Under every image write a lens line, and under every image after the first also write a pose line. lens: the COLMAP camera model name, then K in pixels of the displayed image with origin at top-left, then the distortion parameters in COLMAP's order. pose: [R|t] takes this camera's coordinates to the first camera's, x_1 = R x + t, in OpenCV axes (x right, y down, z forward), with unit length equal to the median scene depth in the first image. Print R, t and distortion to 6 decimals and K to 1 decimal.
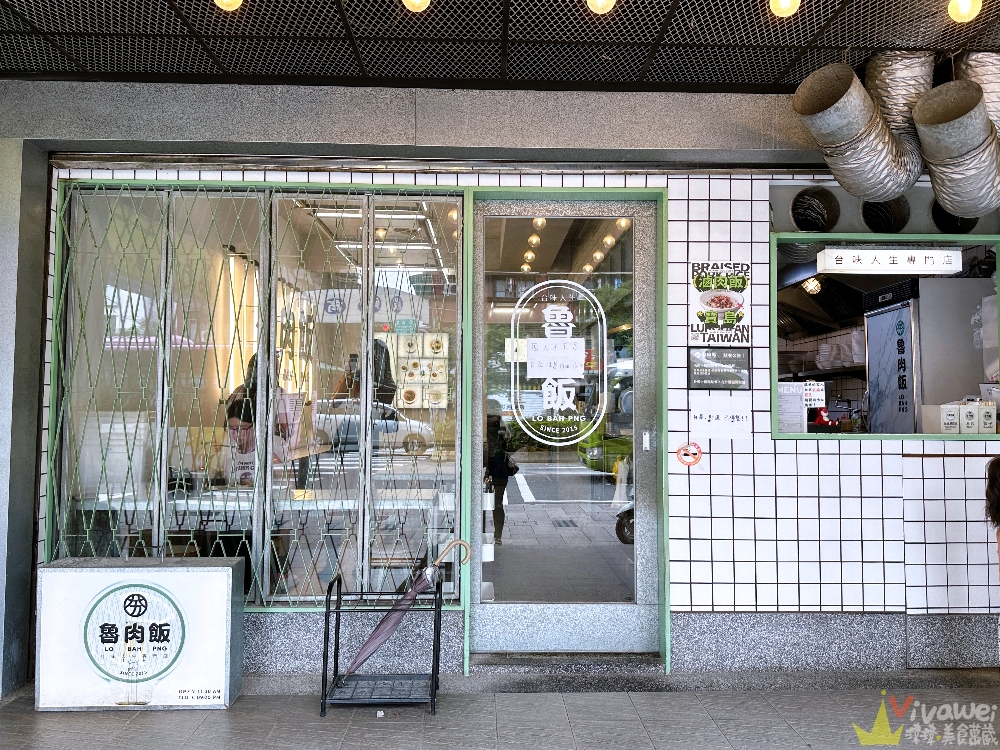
lens RADIAL K [[776.8, 0, 500.0], [0, 776.8, 375.0], [0, 0, 1]] dist [0.071959, -0.000982]
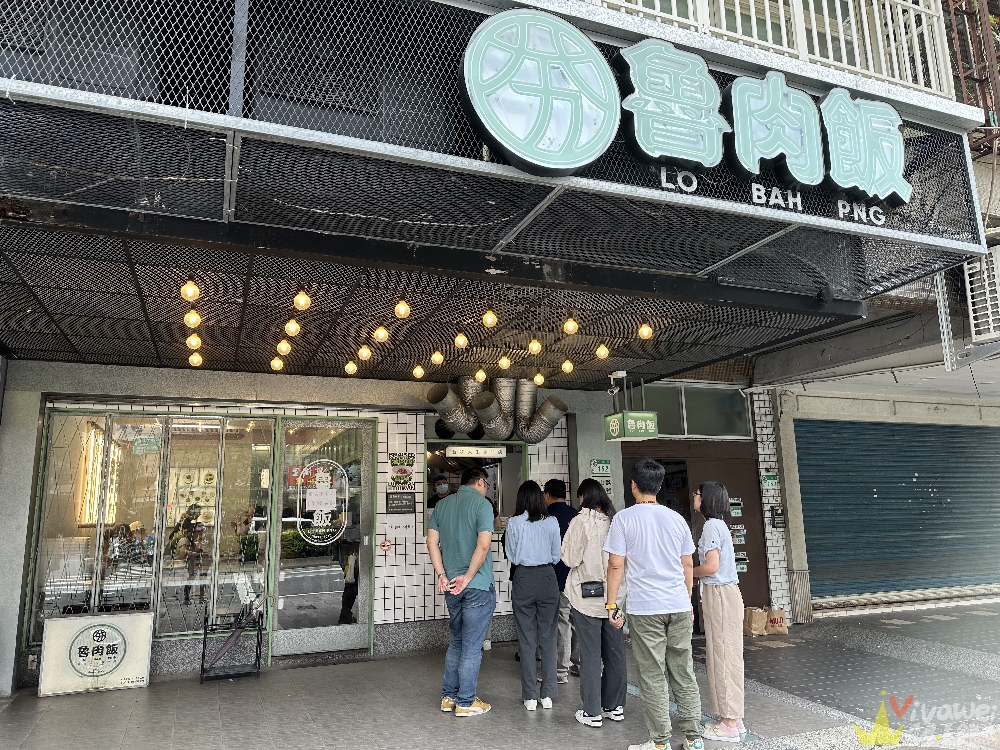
lens RADIAL K [[702.3, 0, 500.0], [0, 702.3, 375.0], [0, 0, 1]] dist [0.028317, -0.002043]
pose [[0.931511, 0.049431, 0.360339, -0.170702], [0.007549, 0.987881, -0.155031, -0.054469], [-0.363635, 0.147133, 0.919848, -0.893538]]
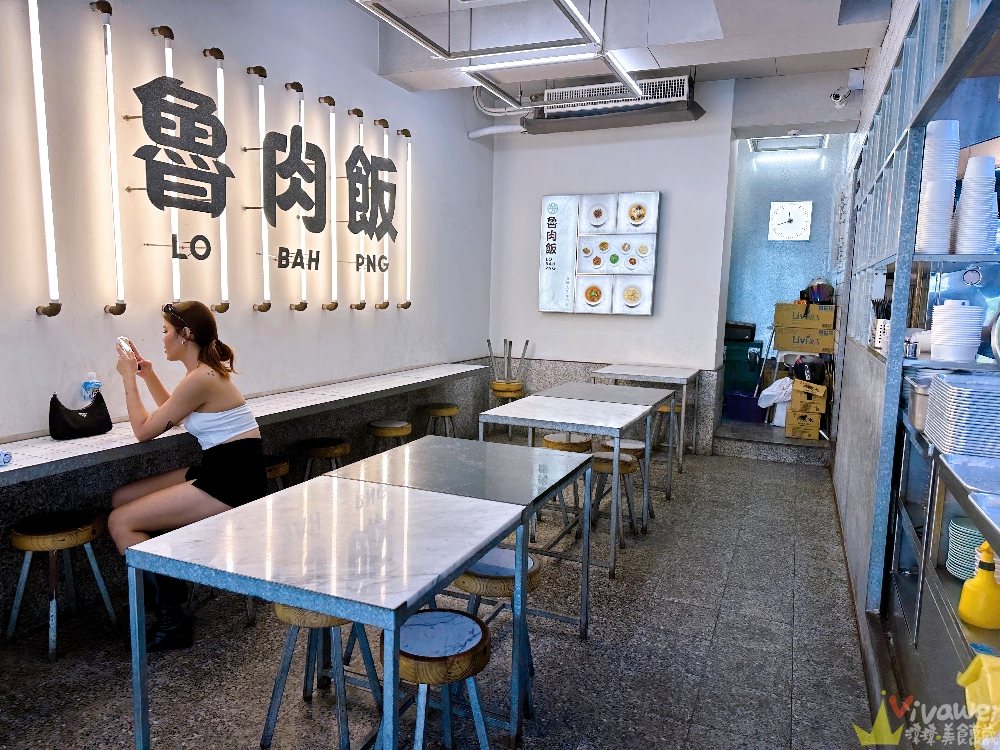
lens RADIAL K [[702.3, 0, 500.0], [0, 702.3, 375.0], [0, 0, 1]] dist [0.028317, -0.002043]
pose [[0.914481, 0.062124, -0.399832, 0.138802], [0.000204, 0.988073, 0.153988, 0.008831], [0.404629, -0.140901, 0.903561, 1.152868]]
